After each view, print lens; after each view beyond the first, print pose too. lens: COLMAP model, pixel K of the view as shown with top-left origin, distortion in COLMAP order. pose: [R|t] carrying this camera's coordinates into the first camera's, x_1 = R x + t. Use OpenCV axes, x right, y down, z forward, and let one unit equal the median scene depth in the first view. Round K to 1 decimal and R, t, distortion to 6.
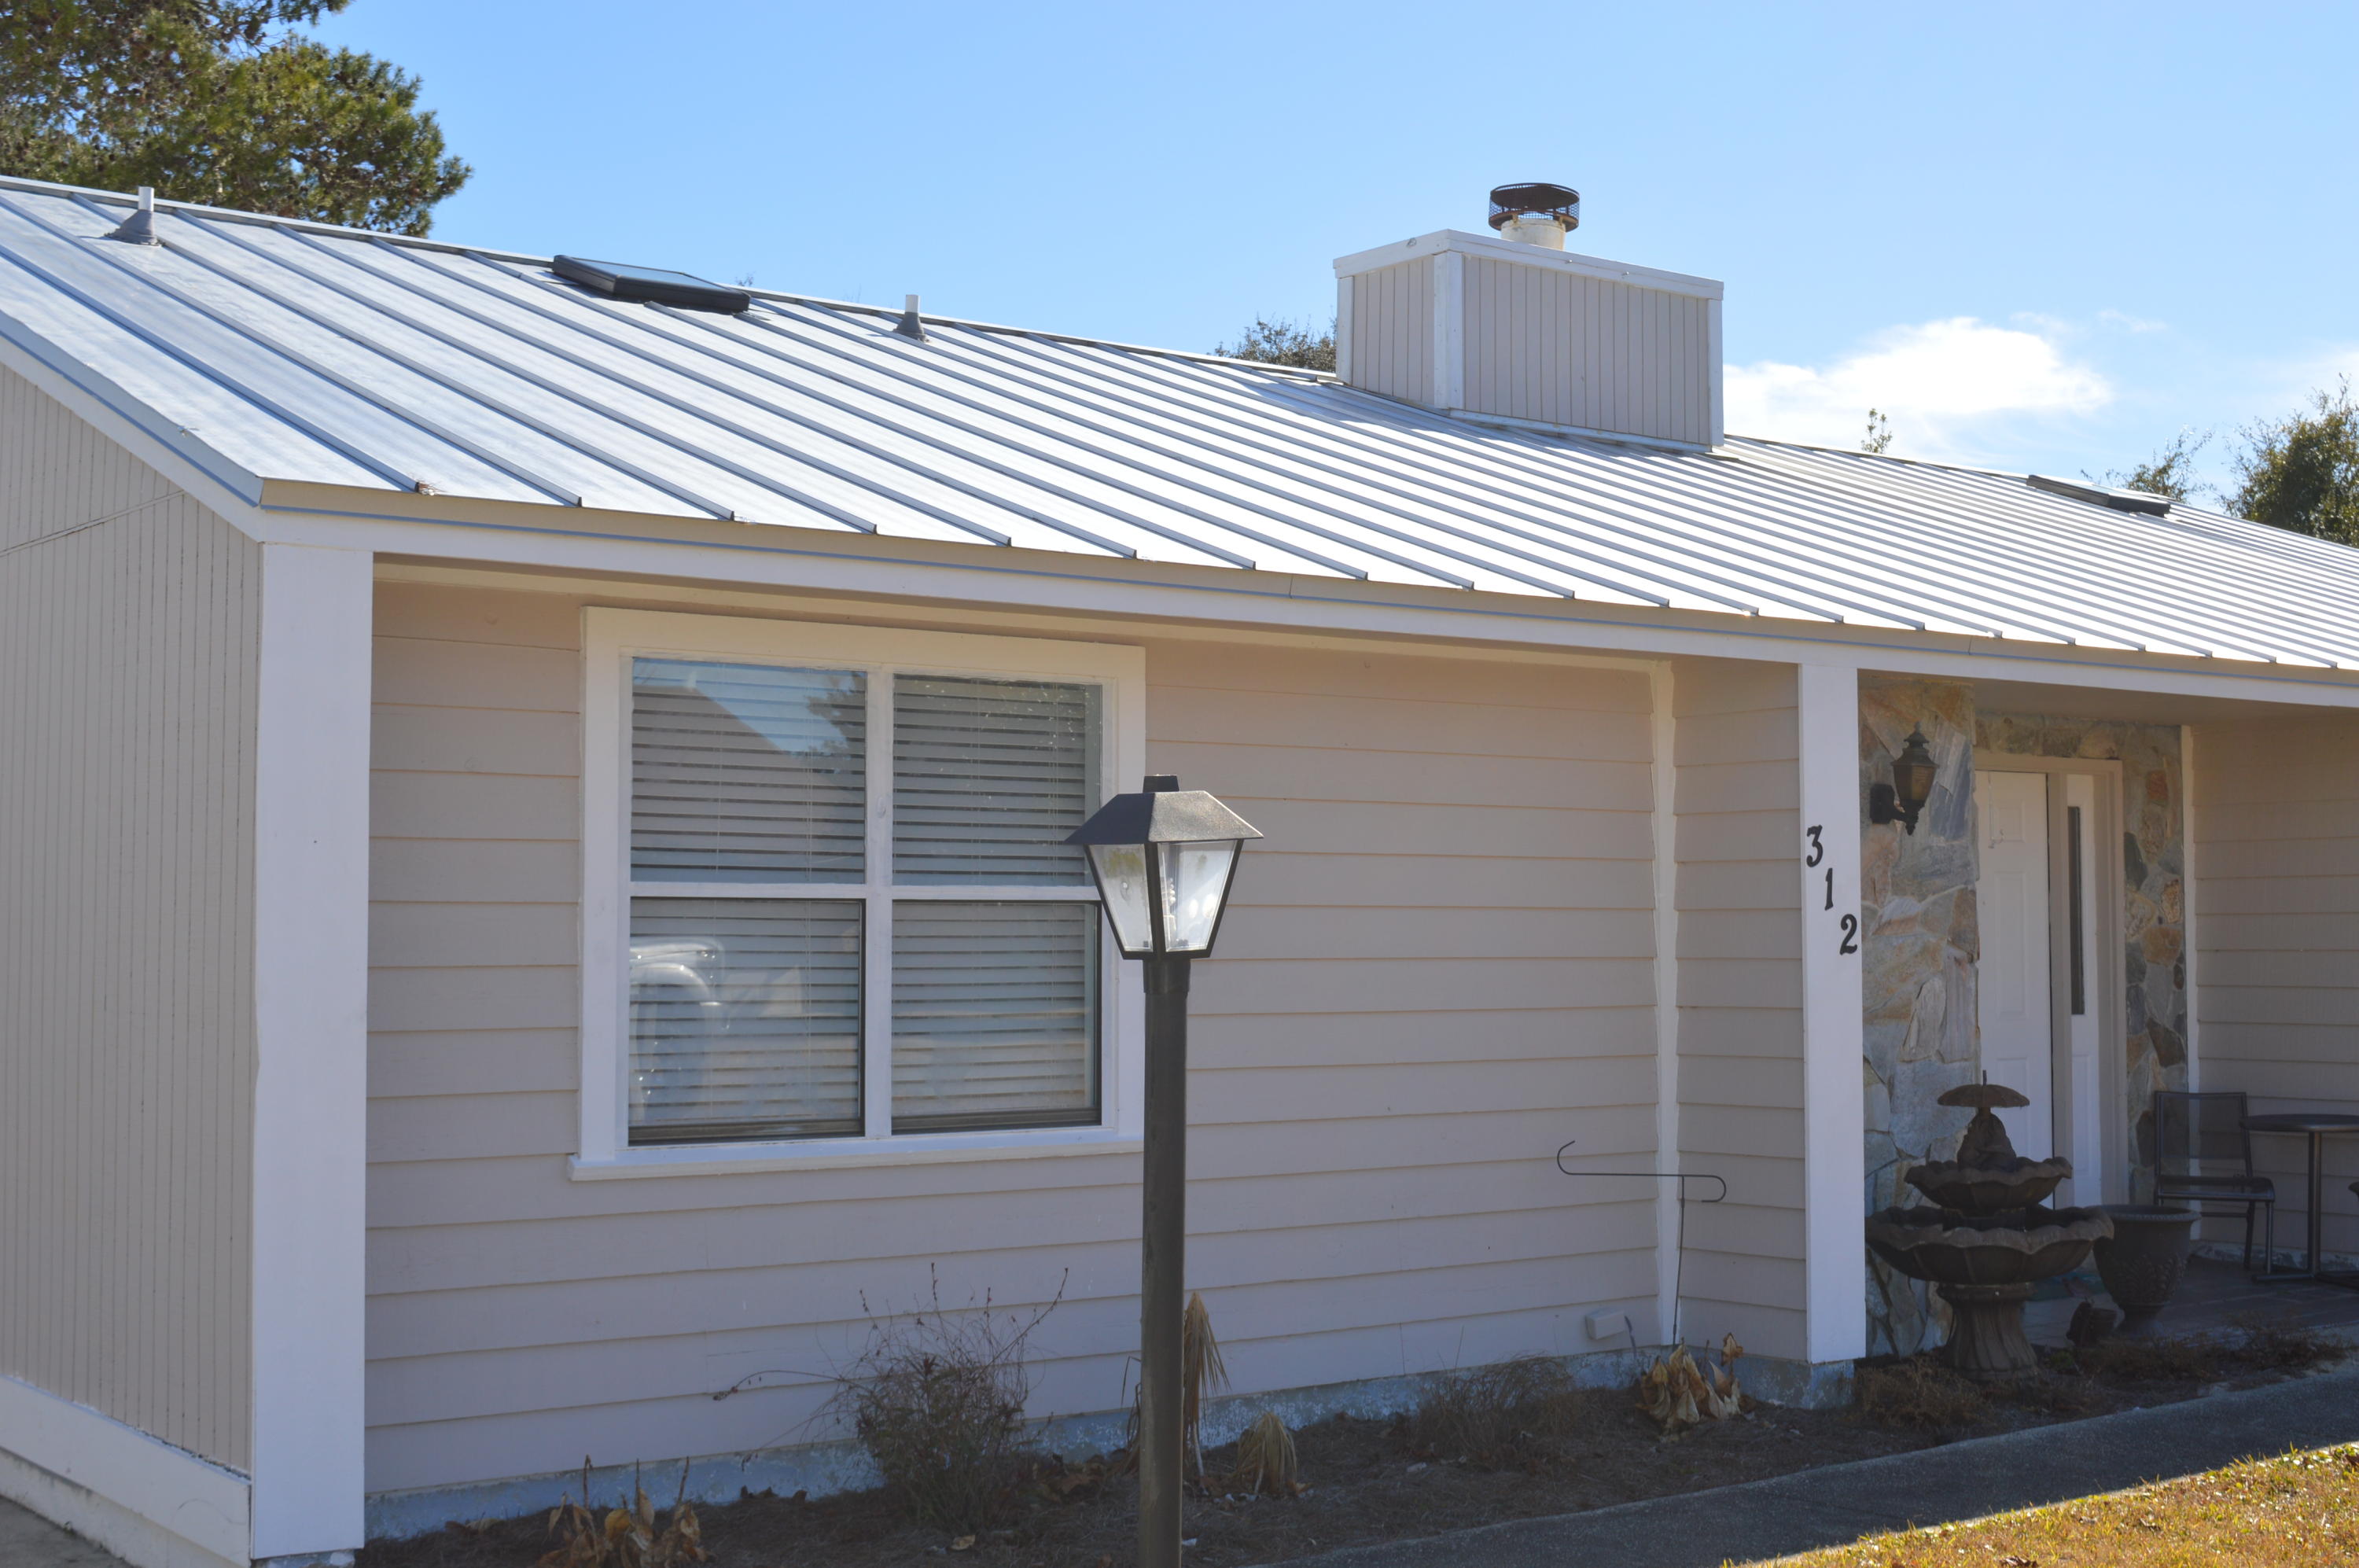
lens RADIAL K [[3010.4, 0, 1182.1], [0, 3010.4, 785.8], [0, 0, 1]] dist [-0.040311, 0.000000]
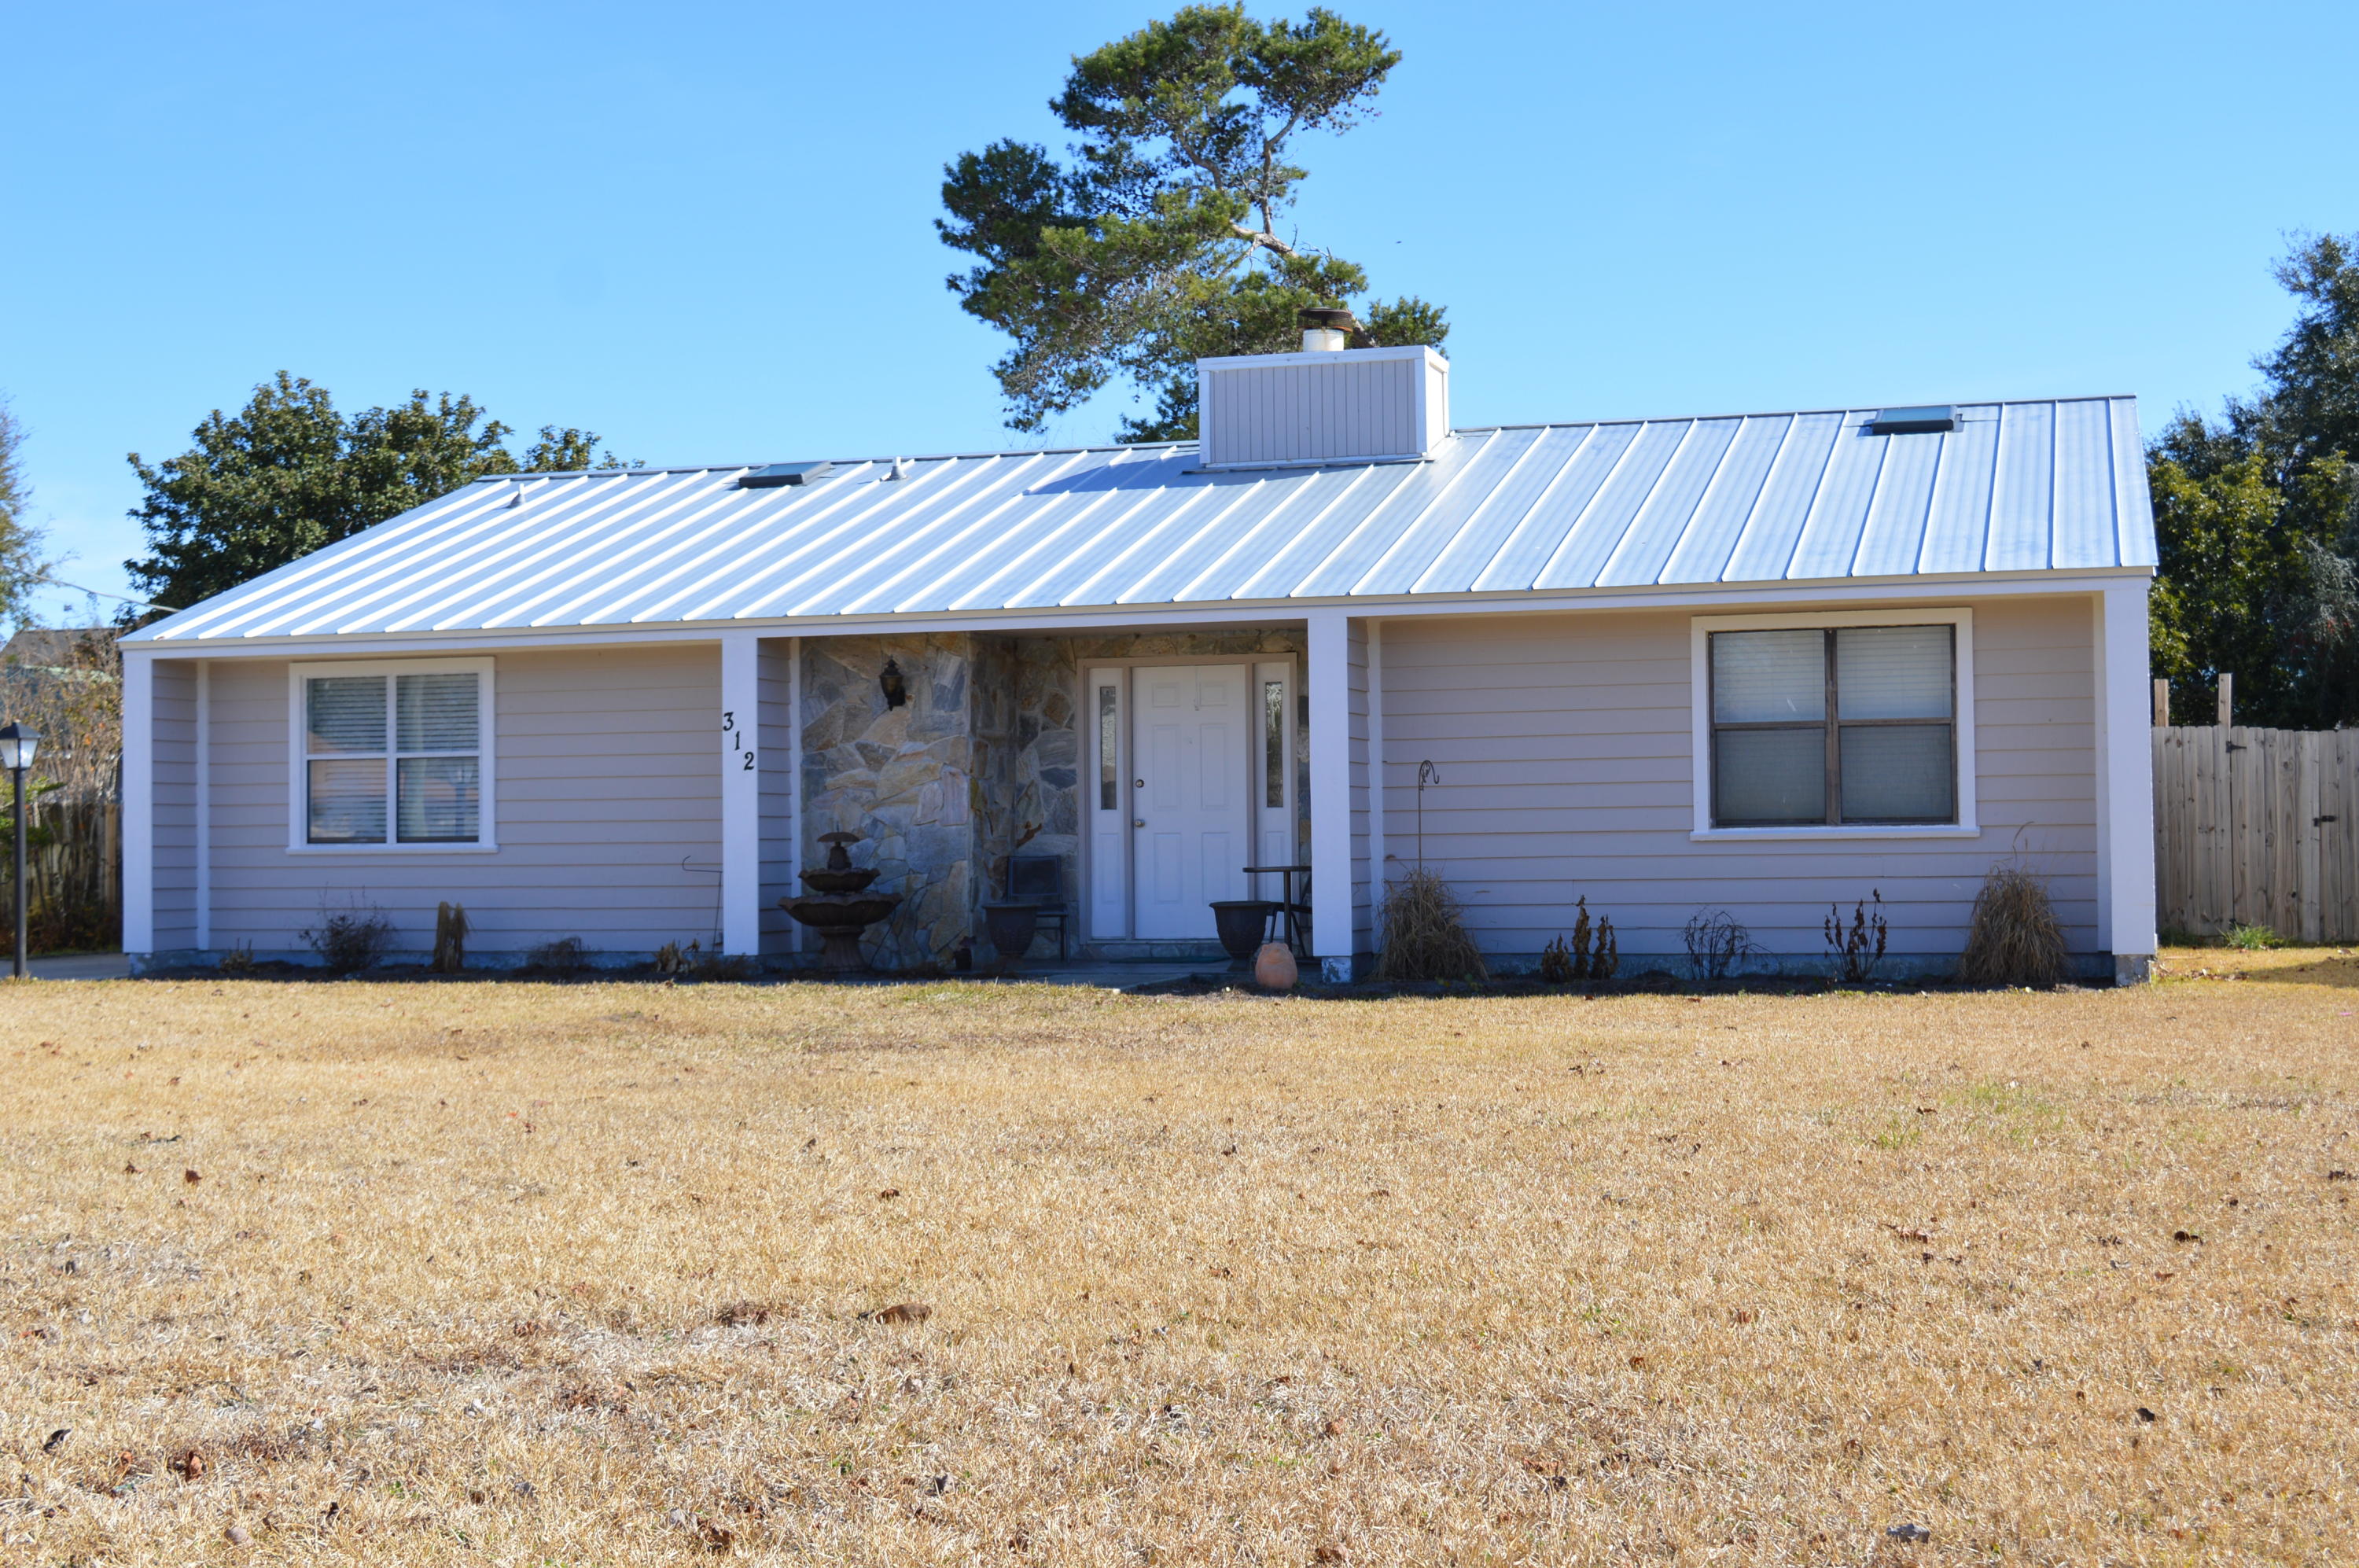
lens RADIAL K [[3088.8, 0, 1177.9], [0, 3088.8, 792.4], [0, 0, 1]] dist [0.036276, 0.000000]
pose [[0.567737, -0.021430, -0.822931, 1.994498], [0.048719, 0.998784, 0.007602, 0.062428], [0.821767, -0.044409, 0.568091, -0.018373]]
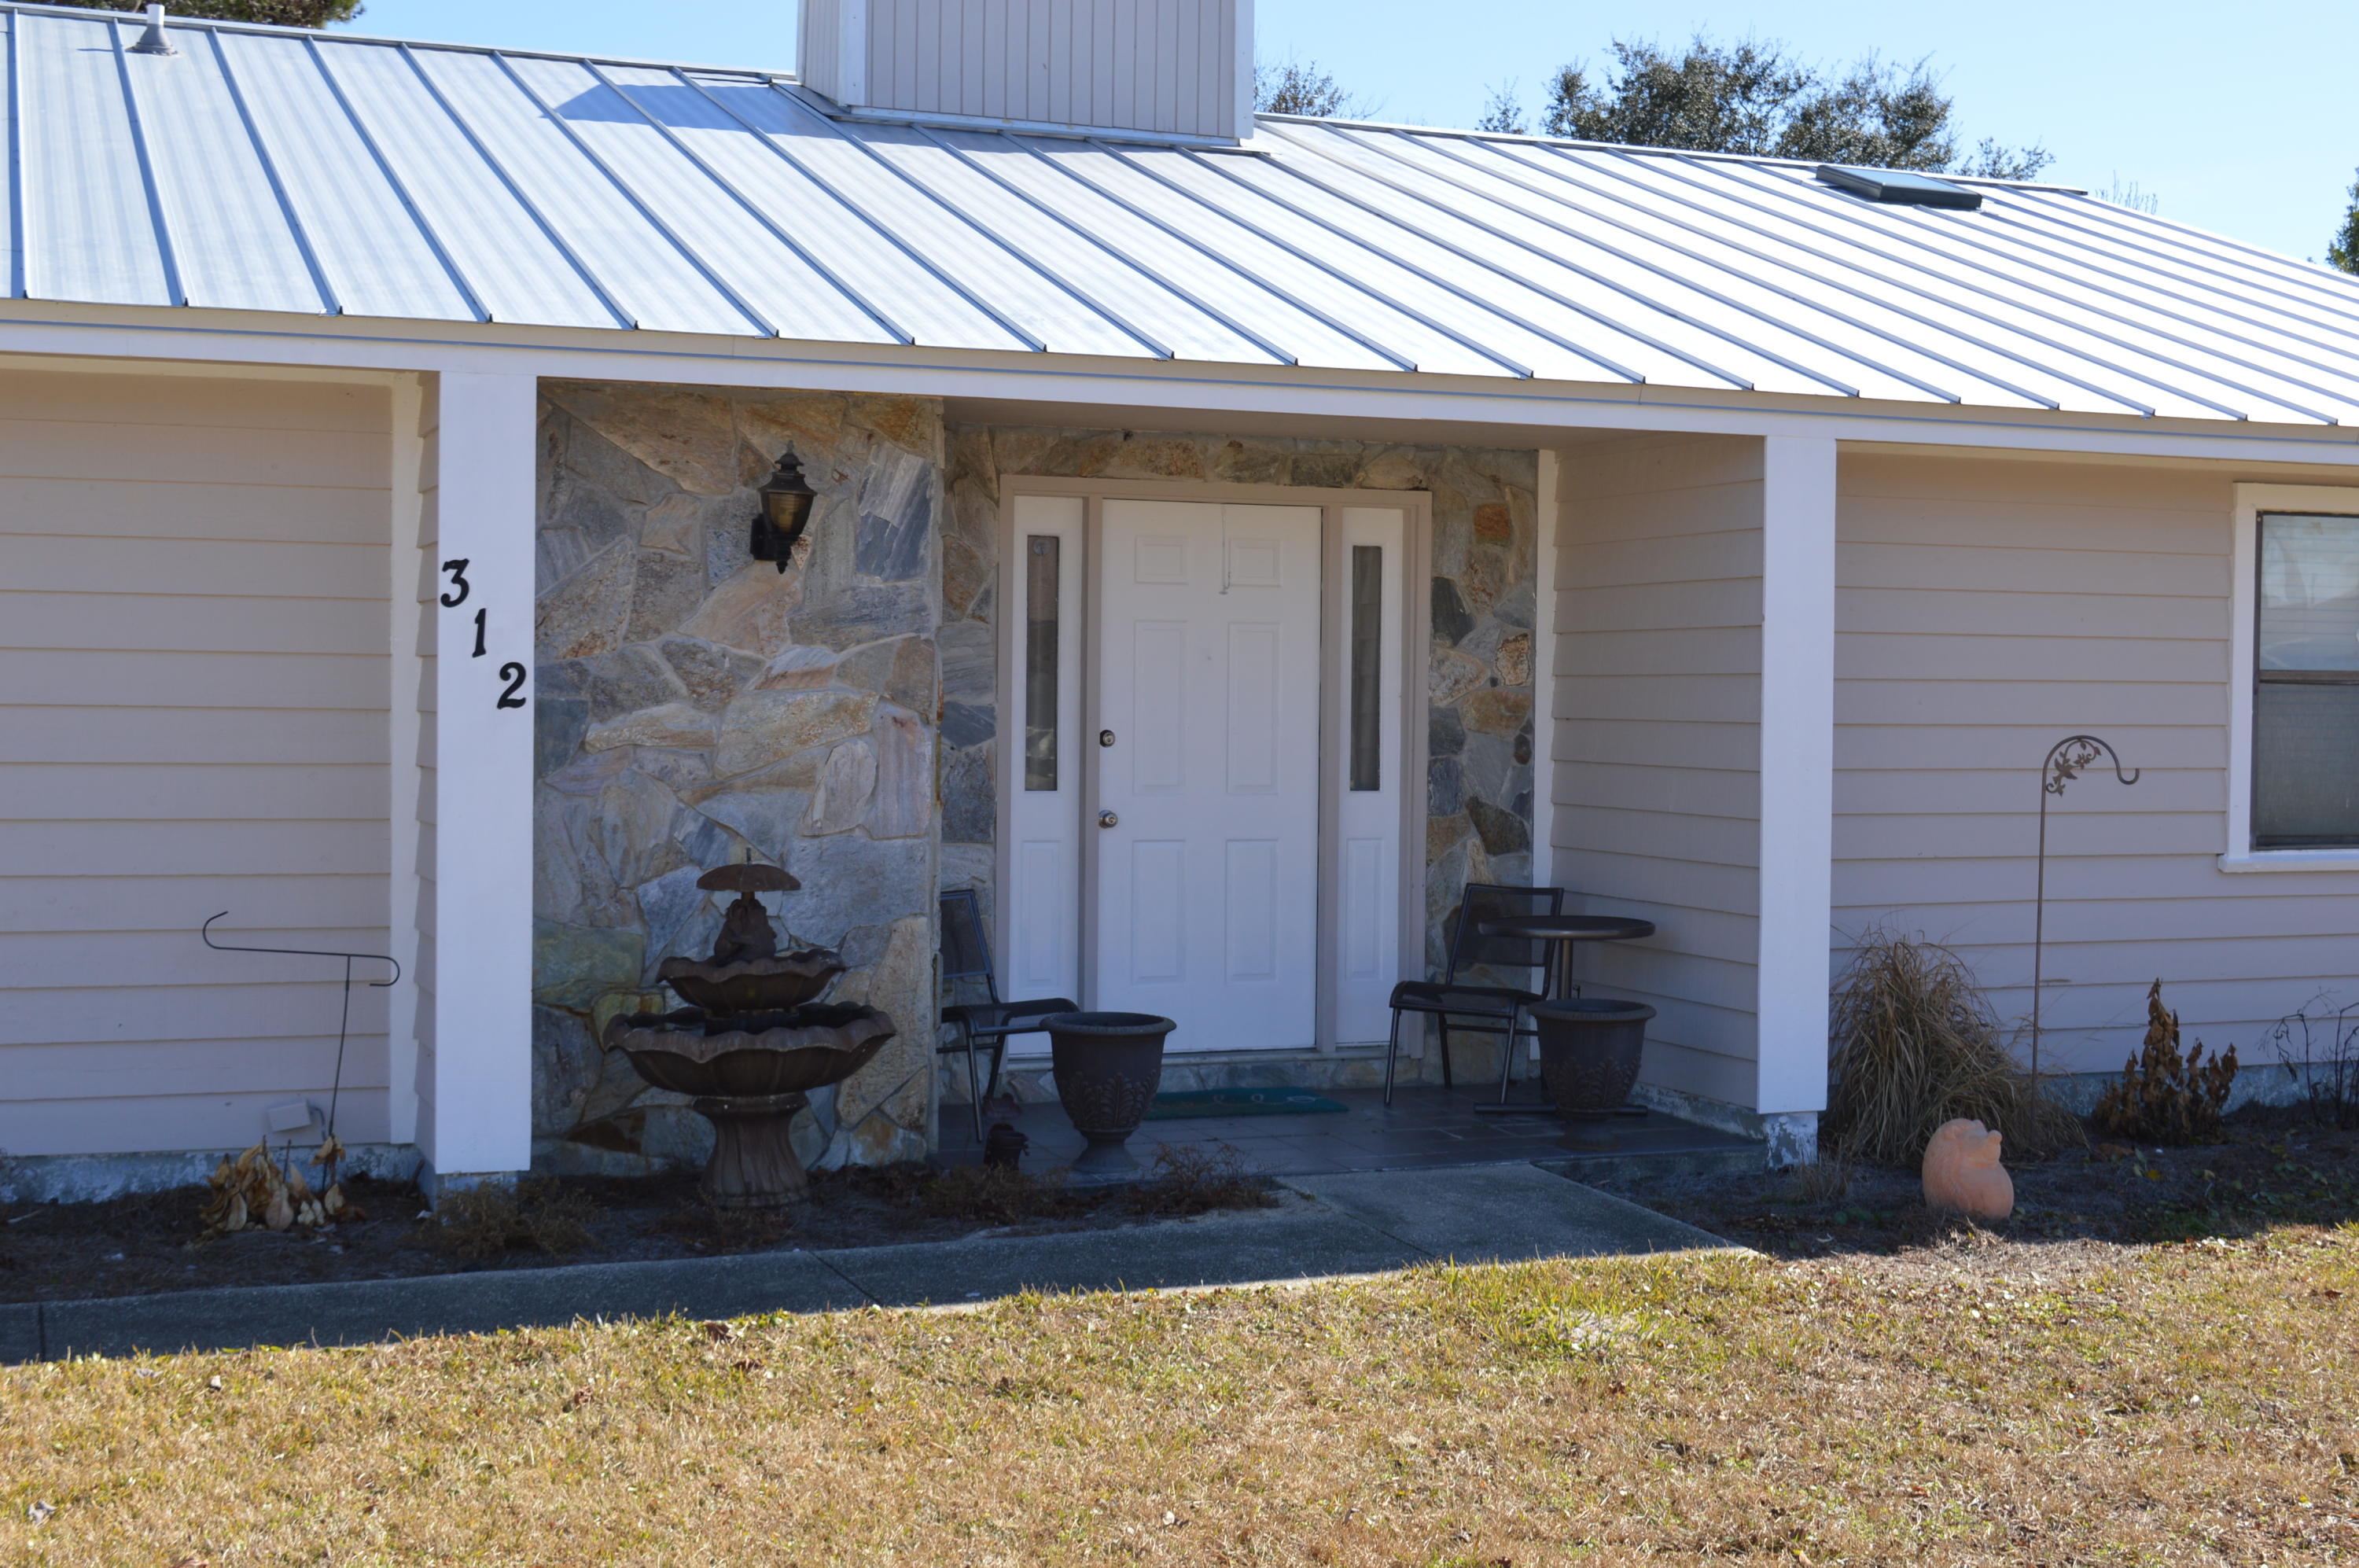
lens RADIAL K [[3010.4, 0, 1171.9], [0, 3010.4, 777.0], [0, 0, 1]] dist [-0.040311, 0.000000]
pose [[0.962715, 0.021637, -0.269650, 0.566914], [-0.000998, 0.997073, 0.076444, 0.008341], [0.270515, -0.073325, 0.959919, 0.194799]]
